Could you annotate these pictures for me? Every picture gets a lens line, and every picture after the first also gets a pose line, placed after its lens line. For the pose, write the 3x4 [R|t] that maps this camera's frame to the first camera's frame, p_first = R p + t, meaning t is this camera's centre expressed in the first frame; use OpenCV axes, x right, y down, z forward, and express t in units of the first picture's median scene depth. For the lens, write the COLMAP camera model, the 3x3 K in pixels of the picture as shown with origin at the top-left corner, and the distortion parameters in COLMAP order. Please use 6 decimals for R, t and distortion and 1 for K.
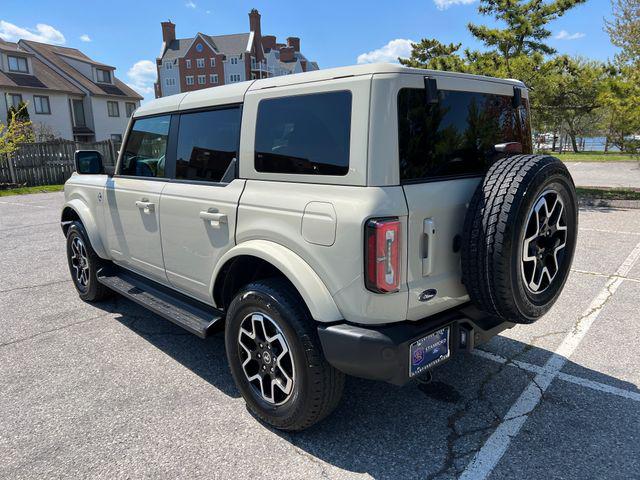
lens RADIAL K [[480.7, 0, 316.5], [0, 480.7, 242.9], [0, 0, 1]] dist [0.060422, -0.066635]
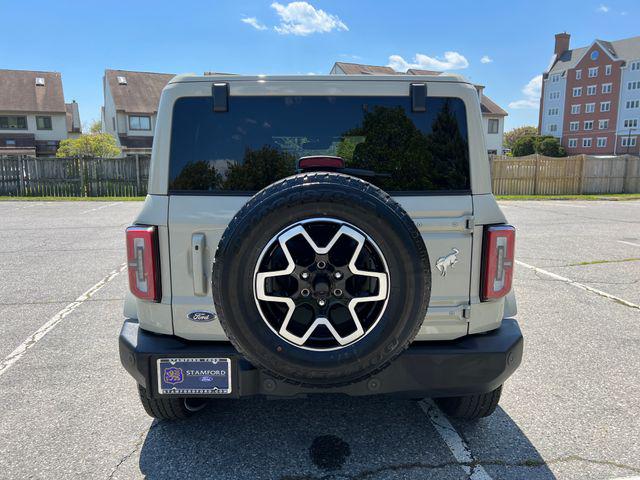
lens RADIAL K [[480.7, 0, 319.0], [0, 480.7, 239.8], [0, 0, 1]] dist [0.060422, -0.066635]
pose [[0.740195, 0.129382, -0.659827, 0.701988], [-0.154191, 0.987824, 0.020726, -0.064241], [0.654475, 0.086398, 0.751131, 0.309597]]
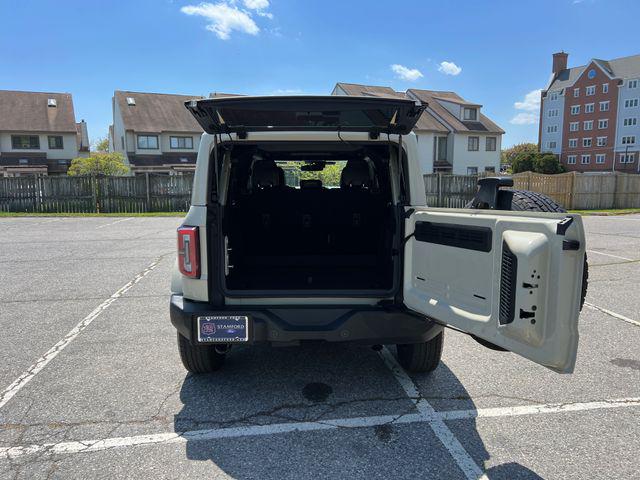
lens RADIAL K [[480.7, 0, 318.6], [0, 480.7, 241.1], [0, 0, 1]] dist [0.060422, -0.066635]
pose [[0.735612, 0.107480, -0.668822, 0.930855], [-0.152692, 0.988232, -0.009130, -0.035220], [0.659970, 0.108840, 0.743366, 0.101450]]
